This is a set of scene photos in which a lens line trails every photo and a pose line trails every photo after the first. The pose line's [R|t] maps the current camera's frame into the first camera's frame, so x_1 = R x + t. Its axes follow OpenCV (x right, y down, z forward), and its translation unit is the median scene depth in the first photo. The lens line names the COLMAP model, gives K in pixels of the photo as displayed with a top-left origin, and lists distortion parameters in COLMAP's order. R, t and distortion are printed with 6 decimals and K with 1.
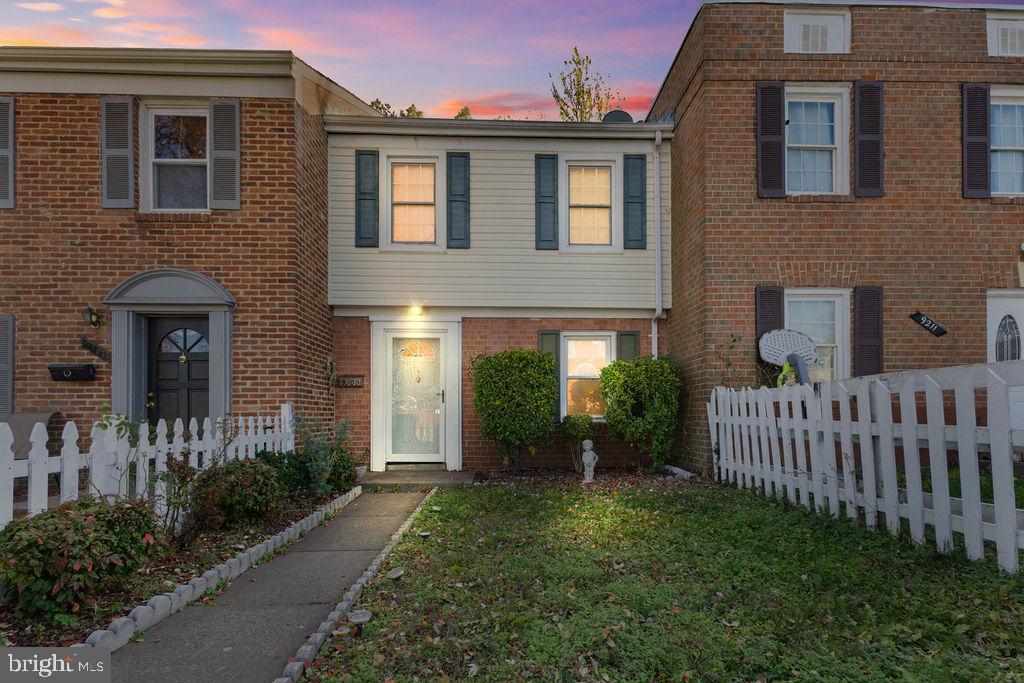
lens RADIAL K [[468.2, 0, 512.2], [0, 468.2, 415.5], [0, 0, 1]] dist [0.001191, 0.000573]
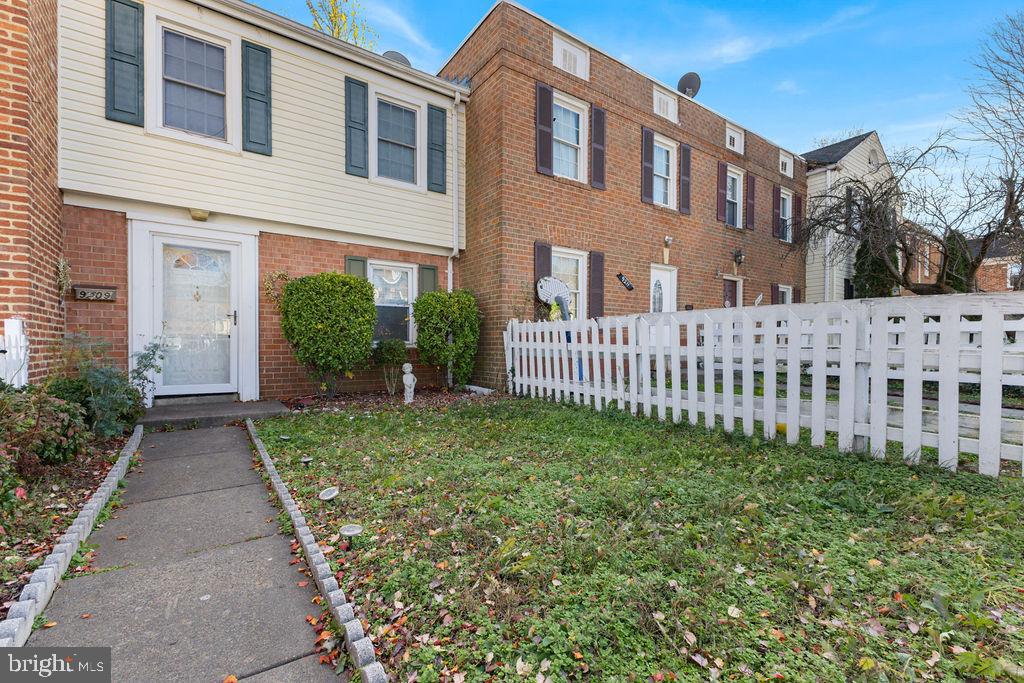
lens RADIAL K [[452.7, 0, 512.5], [0, 452.7, 353.9], [0, 0, 1]] dist [0.002919, 0.000282]
pose [[0.829446, -0.005292, 0.558562, -0.221854], [-0.005392, 0.999833, 0.017479, 0.010892], [-0.558561, -0.017510, 0.829278, -0.000300]]
